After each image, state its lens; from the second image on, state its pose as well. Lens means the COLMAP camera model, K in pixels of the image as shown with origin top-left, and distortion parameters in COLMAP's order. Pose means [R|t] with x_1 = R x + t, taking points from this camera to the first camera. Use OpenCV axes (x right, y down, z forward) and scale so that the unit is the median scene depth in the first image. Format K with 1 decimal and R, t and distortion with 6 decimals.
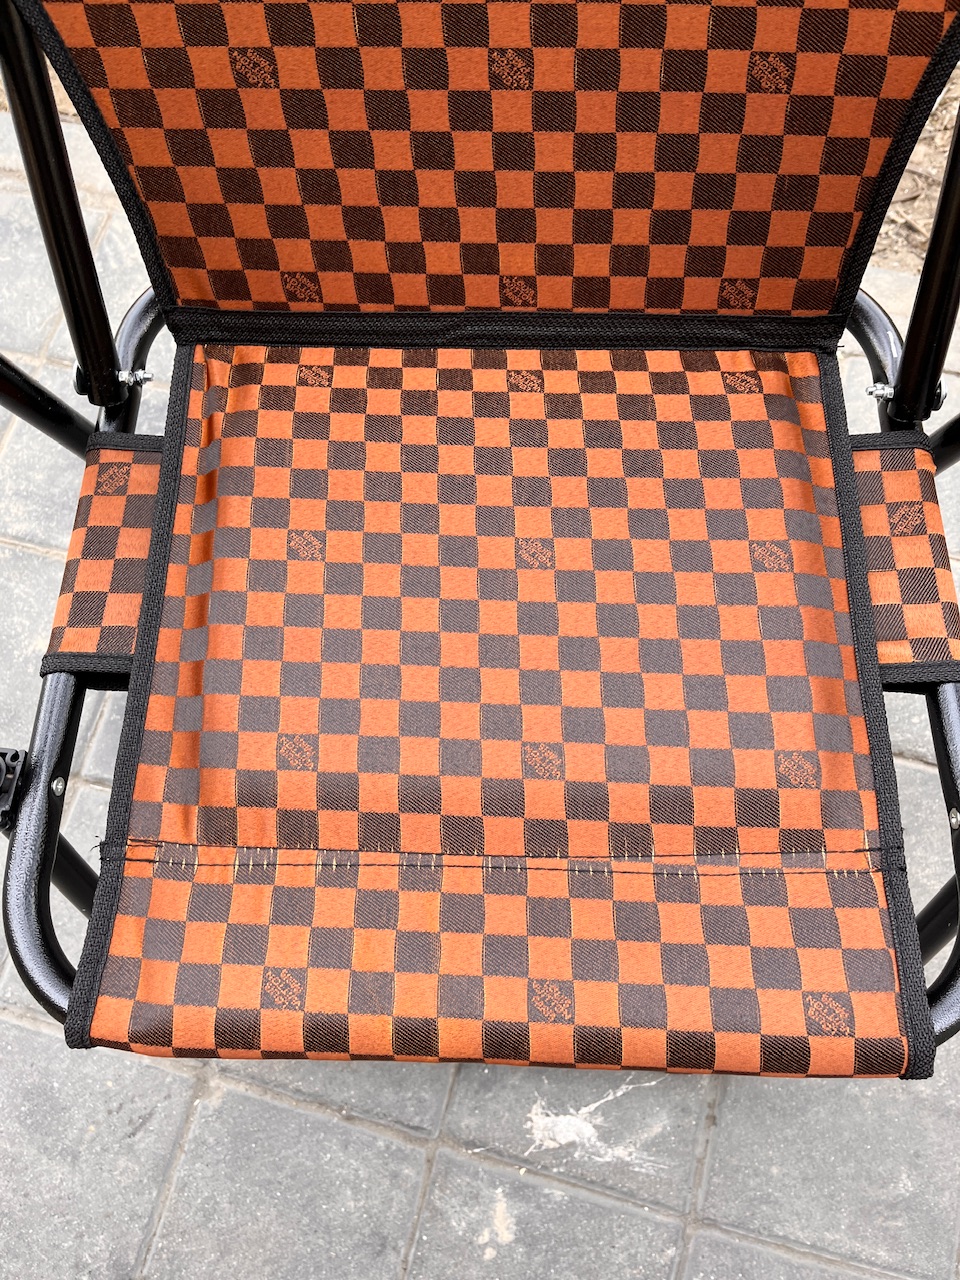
lens RADIAL K [[973.5, 0, 479.7], [0, 973.5, 651.4], [0, 0, 1]] dist [0.056995, -0.082948]
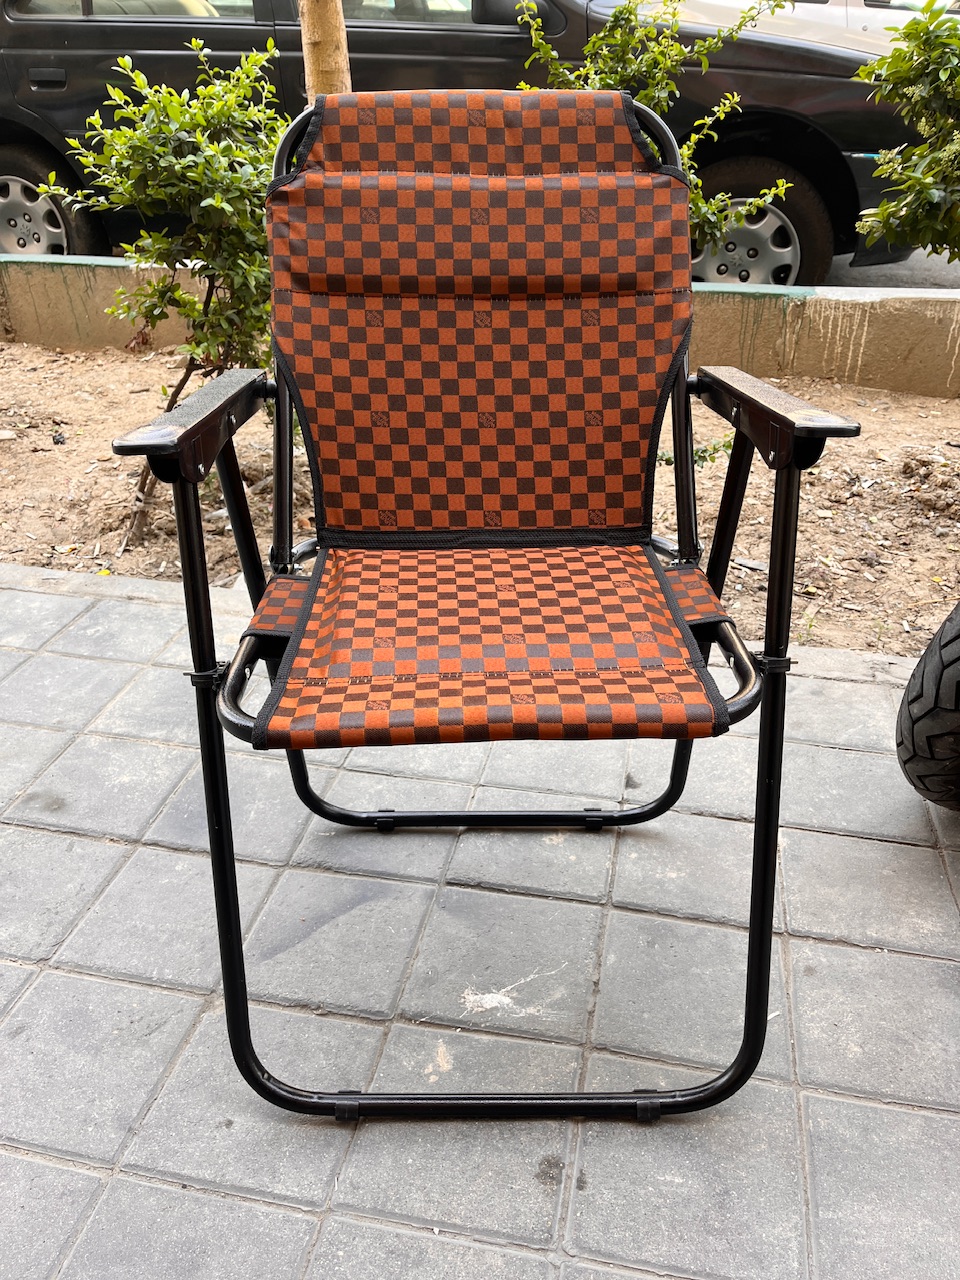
lens RADIAL K [[973.5, 0, 488.9], [0, 973.5, 651.4], [0, 0, 1]] dist [0.056995, -0.082948]
pose [[0.999106, -0.001679, 0.042244, -0.057614], [0.029122, 0.751677, -0.658889, 1.229611], [-0.030647, 0.659530, 0.751053, -0.371388]]
